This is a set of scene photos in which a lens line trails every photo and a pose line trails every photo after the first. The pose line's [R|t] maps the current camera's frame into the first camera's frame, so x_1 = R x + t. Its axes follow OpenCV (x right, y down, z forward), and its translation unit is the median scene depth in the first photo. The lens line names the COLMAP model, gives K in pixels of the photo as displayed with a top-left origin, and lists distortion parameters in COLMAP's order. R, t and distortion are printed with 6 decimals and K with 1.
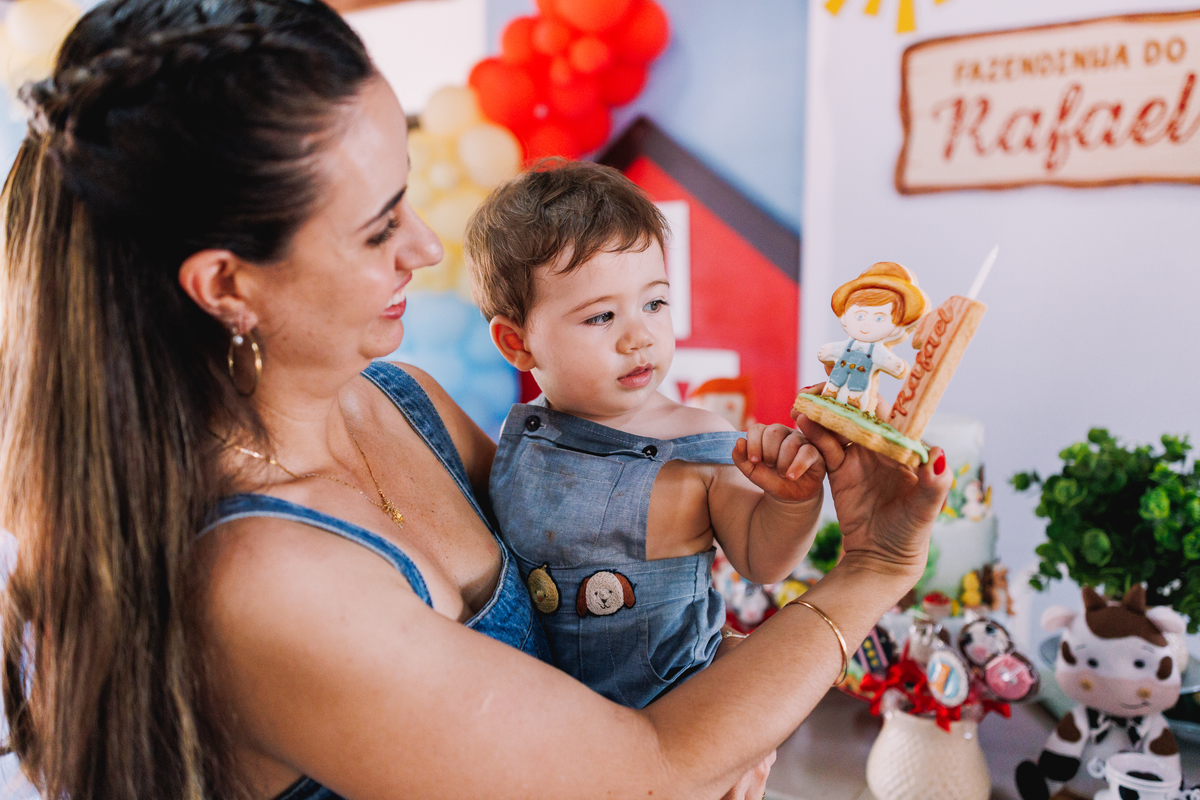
lens RADIAL K [[1086.1, 0, 600.0], [0, 1086.1, 400.0], [0, 0, 1]] dist [-0.196007, 0.285905]
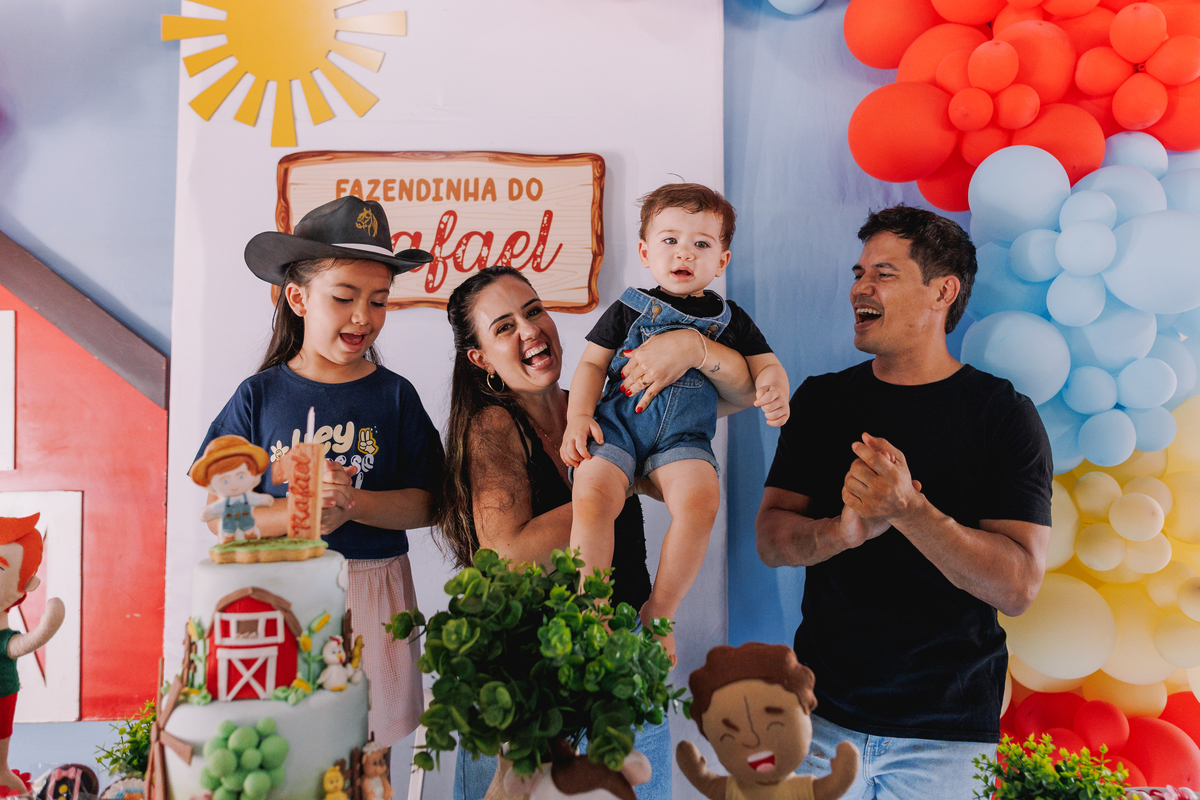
lens RADIAL K [[894.3, 0, 600.0], [0, 894.3, 400.0], [0, 0, 1]] dist [-0.001941, -0.000001]
pose [[0.835185, 0.018355, 0.549663, 0.150807], [0.056172, 0.991369, -0.118456, -0.002977], [-0.547093, 0.129808, 0.826946, 0.342206]]
